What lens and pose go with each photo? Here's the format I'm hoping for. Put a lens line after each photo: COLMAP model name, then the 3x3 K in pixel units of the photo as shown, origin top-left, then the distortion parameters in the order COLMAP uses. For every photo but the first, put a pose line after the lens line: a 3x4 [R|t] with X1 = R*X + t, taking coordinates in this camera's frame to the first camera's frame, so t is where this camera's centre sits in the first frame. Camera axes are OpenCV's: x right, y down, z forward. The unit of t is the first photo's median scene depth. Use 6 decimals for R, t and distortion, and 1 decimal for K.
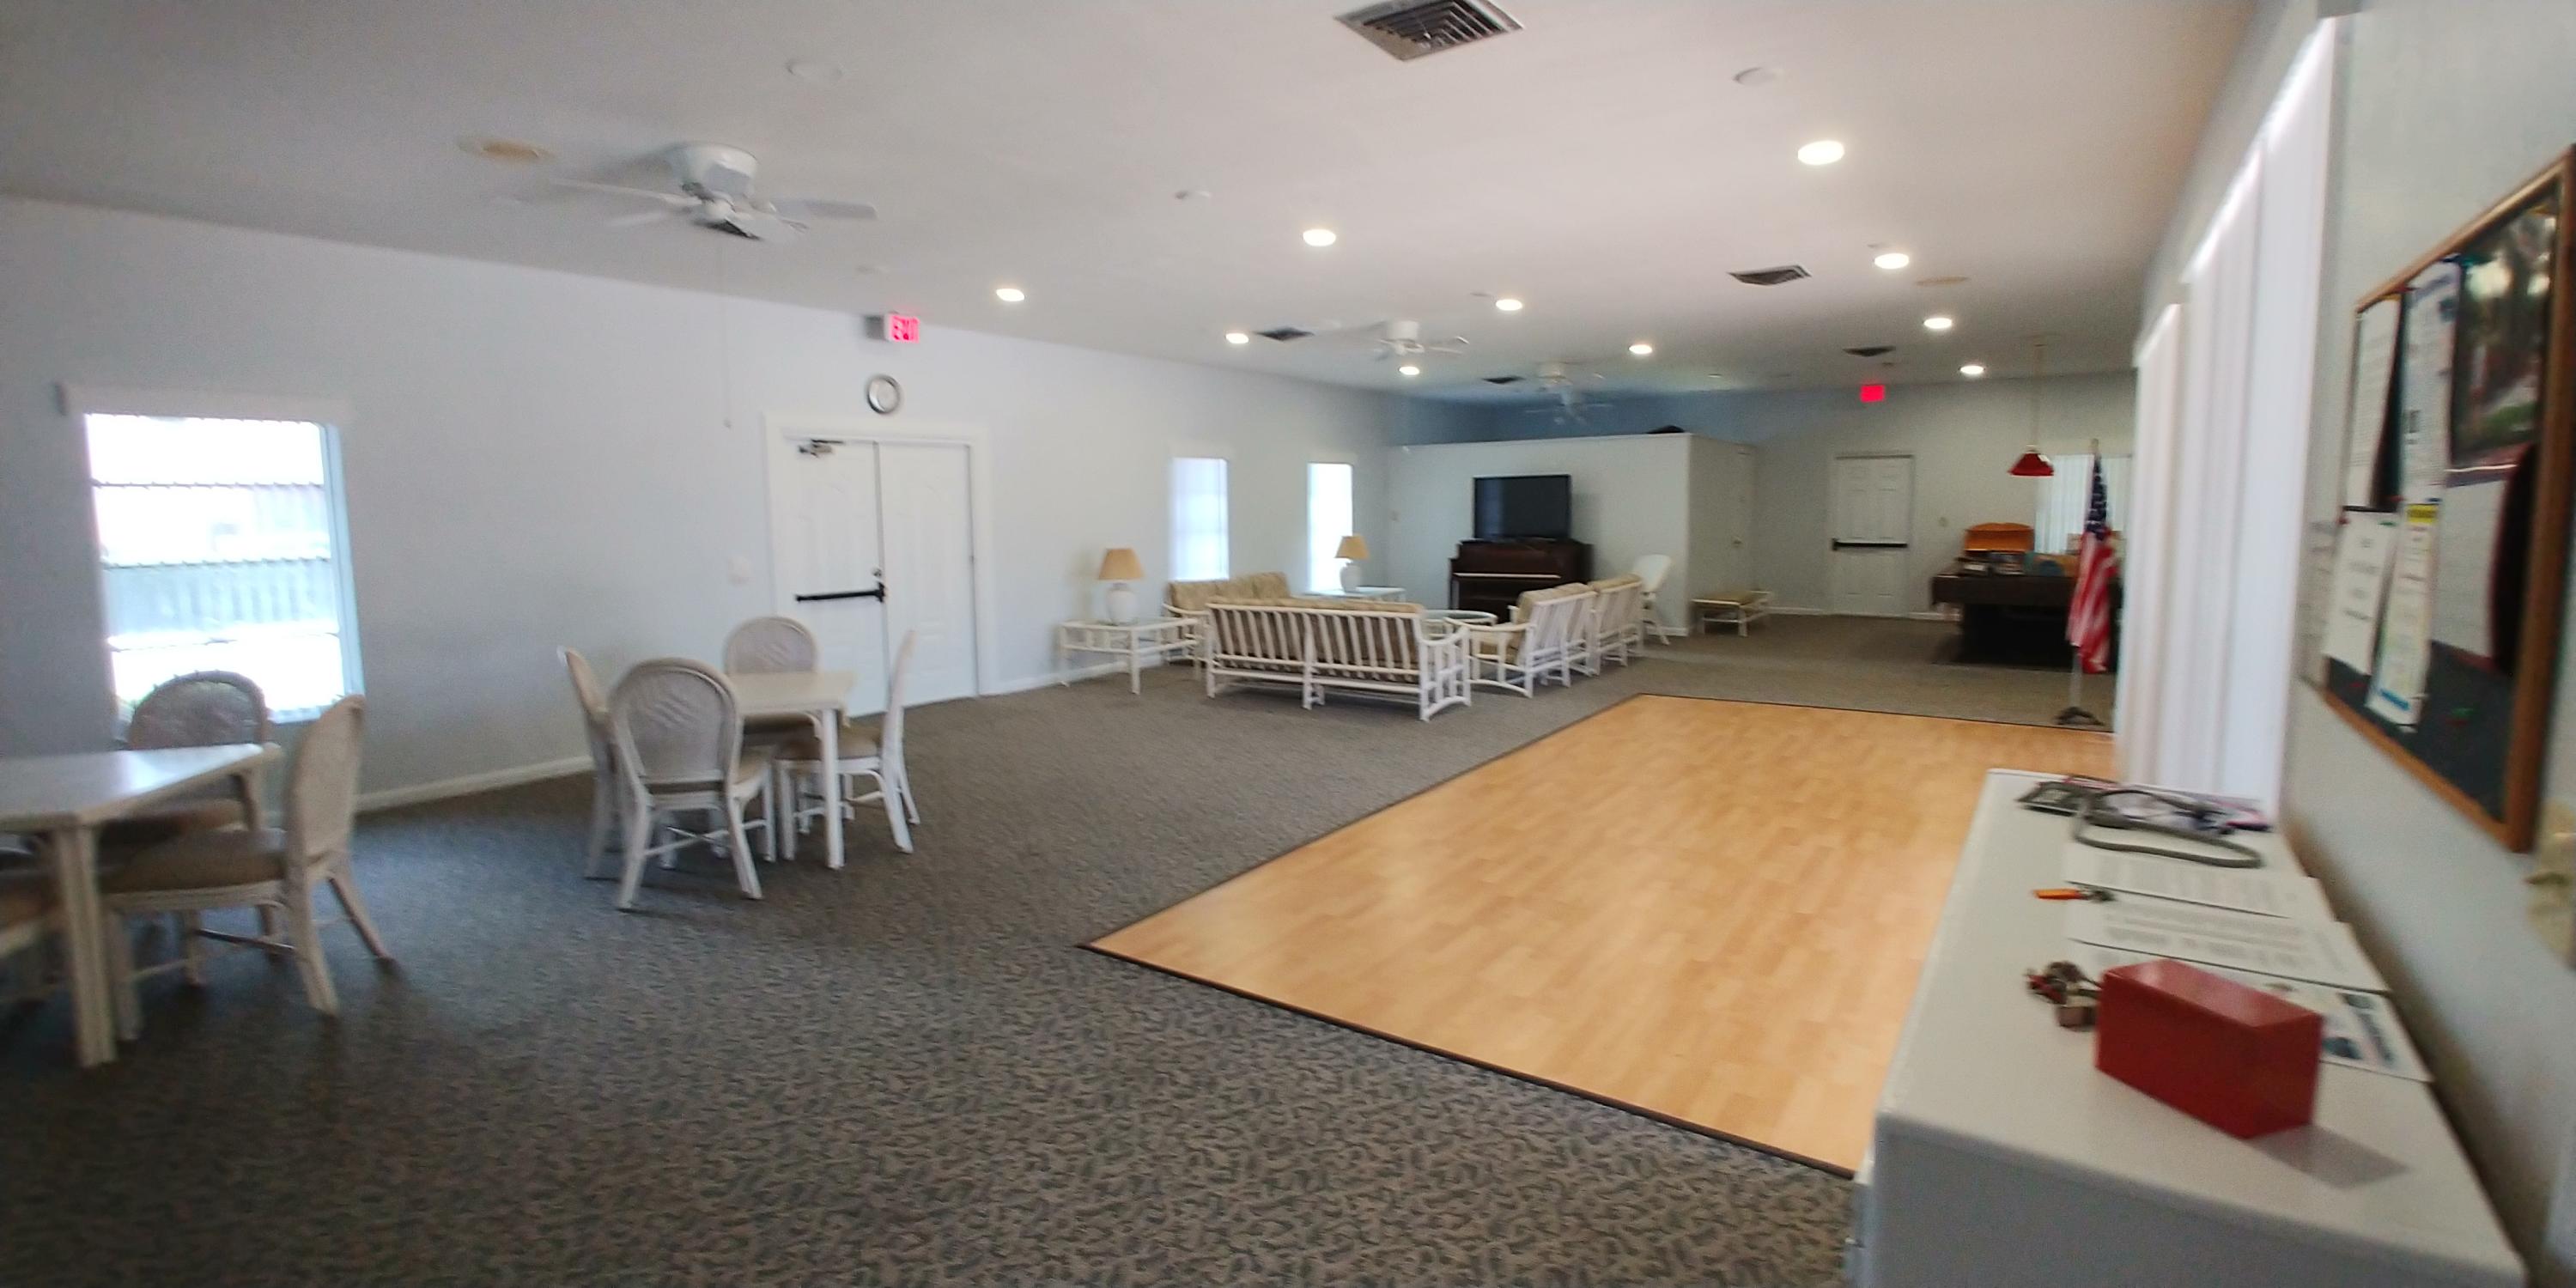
lens RADIAL K [[1152.5, 0, 1266.1], [0, 1152.5, 619.9], [0, 0, 1]] dist [-0.003708, -0.000218]
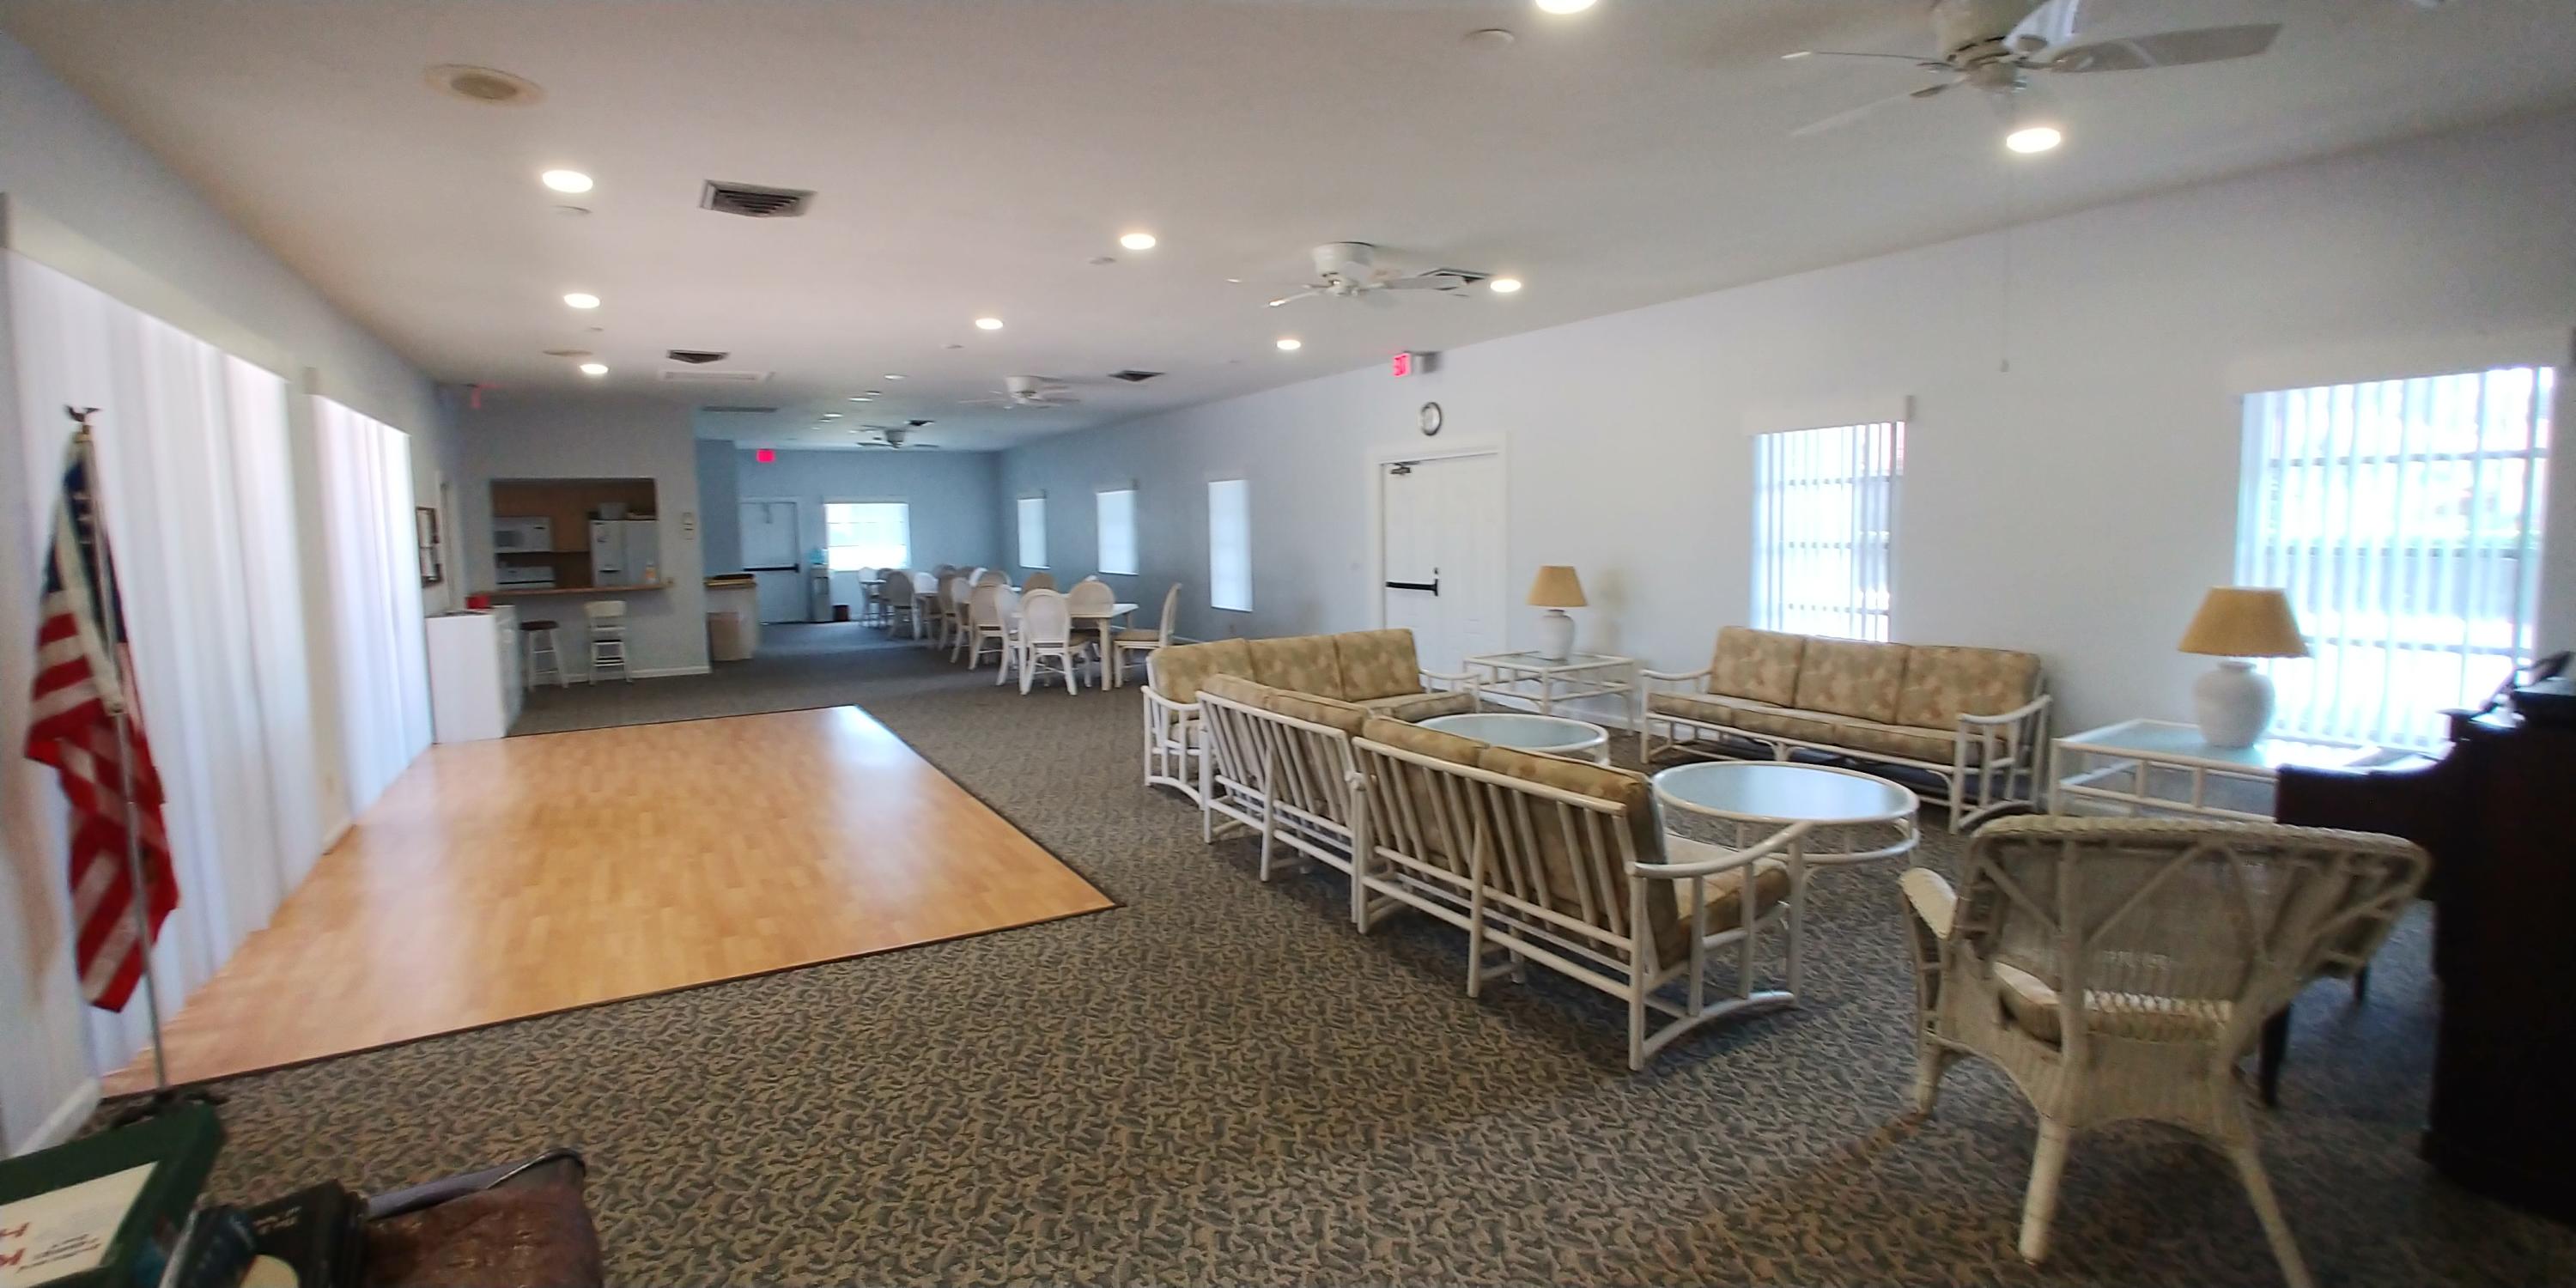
lens RADIAL K [[1152.5, 0, 1266.1], [0, 1152.5, 619.9], [0, 0, 1]] dist [-0.003708, -0.000218]
pose [[-0.449009, 0.092339, -0.888743, 0.792013], [-0.065819, 0.988526, 0.135959, -0.141126], [0.891100, 0.119543, -0.437780, 1.380506]]
